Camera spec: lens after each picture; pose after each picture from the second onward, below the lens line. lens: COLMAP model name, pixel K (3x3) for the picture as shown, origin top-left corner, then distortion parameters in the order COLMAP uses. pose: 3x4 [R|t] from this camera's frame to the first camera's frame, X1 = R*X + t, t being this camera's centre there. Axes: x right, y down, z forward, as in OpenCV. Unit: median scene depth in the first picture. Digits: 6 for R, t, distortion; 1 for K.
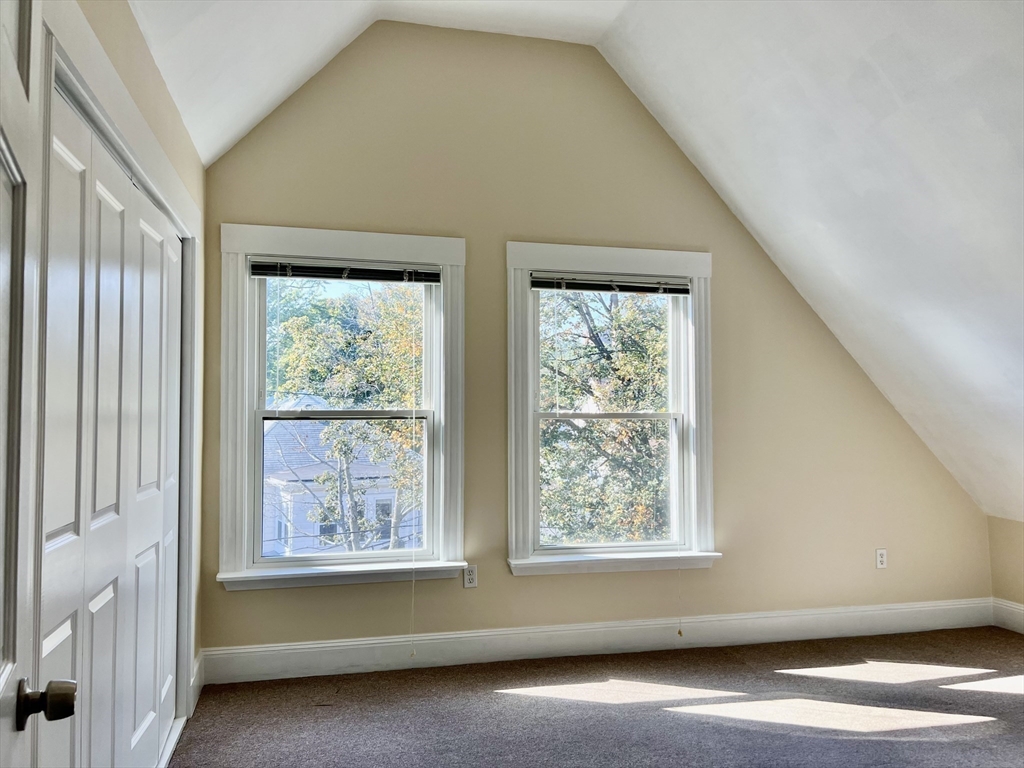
lens RADIAL K [[768.5, 0, 496.6], [0, 768.5, 385.2], [0, 0, 1]] dist [0.076023, -0.075250]
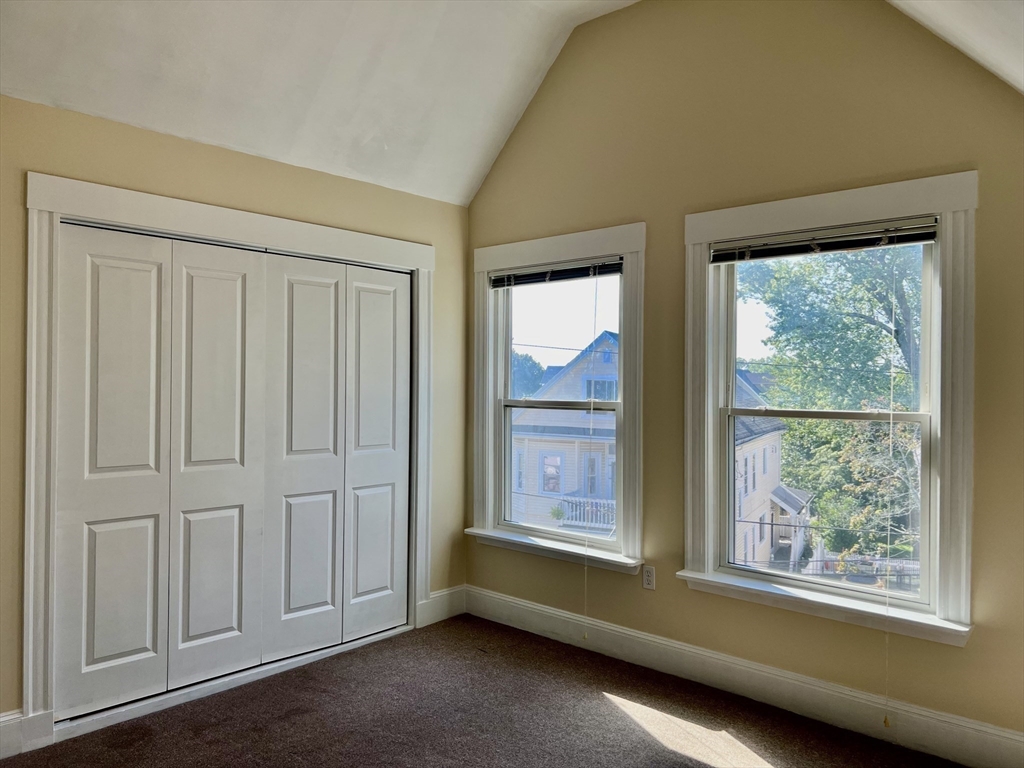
lens RADIAL K [[769.1, 0, 518.2], [0, 769.1, 391.1], [0, 0, 1]] dist [0.066148, -0.073054]
pose [[0.559048, 0.010715, -0.829066, 0.678727], [0.022125, 0.999368, 0.027835, -0.013360], [0.828840, -0.033904, 0.558457, 0.346320]]
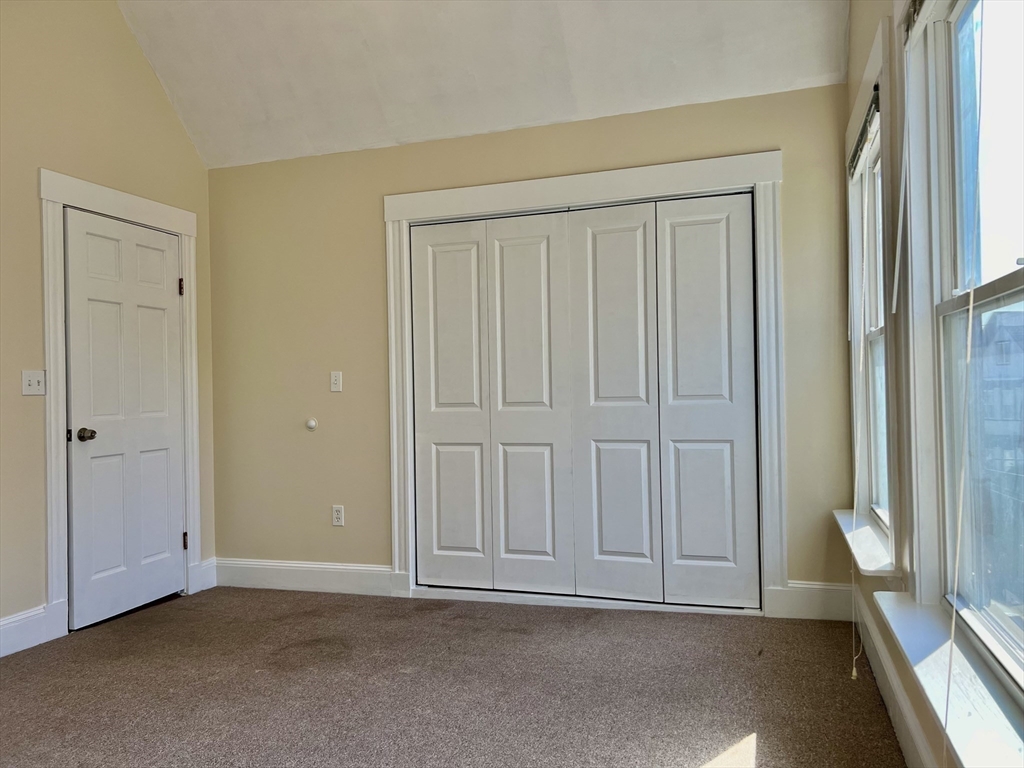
lens RADIAL K [[769.1, 0, 518.2], [0, 769.1, 391.1], [0, 0, 1]] dist [0.066148, -0.073054]
pose [[-0.524899, 0.006282, -0.851141, 0.617231], [0.052625, 0.998299, -0.025086, 0.095544], [0.849536, -0.057959, -0.524337, 1.093091]]
